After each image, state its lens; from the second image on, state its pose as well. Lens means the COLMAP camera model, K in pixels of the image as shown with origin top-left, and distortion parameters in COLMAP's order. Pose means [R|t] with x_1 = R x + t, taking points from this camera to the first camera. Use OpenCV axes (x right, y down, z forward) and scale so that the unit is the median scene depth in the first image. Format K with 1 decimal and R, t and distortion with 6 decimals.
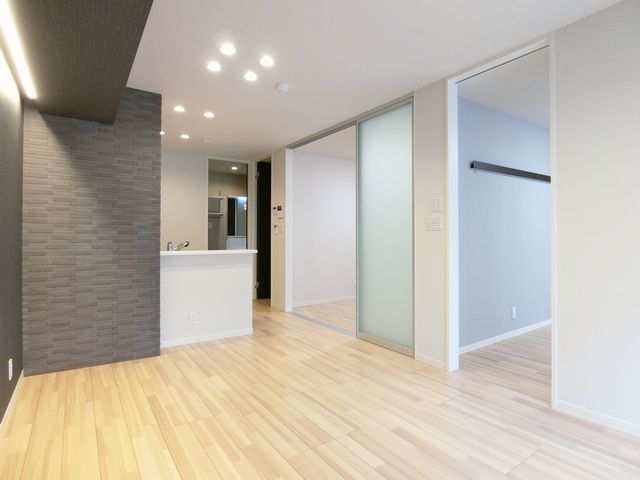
lens RADIAL K [[352.8, 0, 322.4], [0, 352.8, 236.9], [0, 0, 1]] dist [-0.024889, 0.000407]
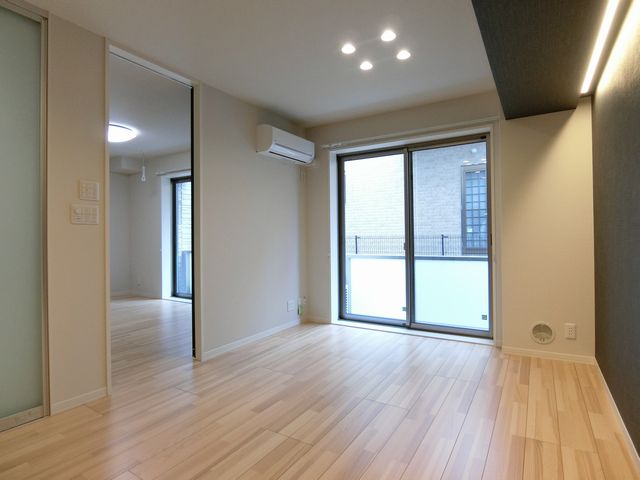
lens RADIAL K [[352.8, 0, 322.4], [0, 352.8, 236.9], [0, 0, 1]] dist [-0.024889, 0.000407]
pose [[-0.406066, 0.003661, 0.913836, -0.867169], [0.002818, 0.999992, -0.002754, 0.019819], [-0.913839, 0.001457, -0.406073, 1.265770]]
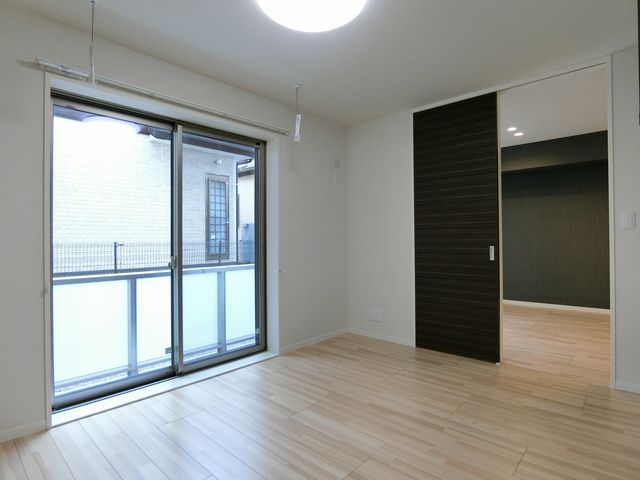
lens RADIAL K [[352.8, 0, 322.4], [0, 352.8, 236.9], [0, 0, 1]] dist [-0.024889, 0.000407]
pose [[-0.975232, 0.009890, -0.220964, 1.867637], [0.013267, 0.999817, -0.013803, 0.013334], [0.220787, -0.016392, -0.975184, 2.479885]]
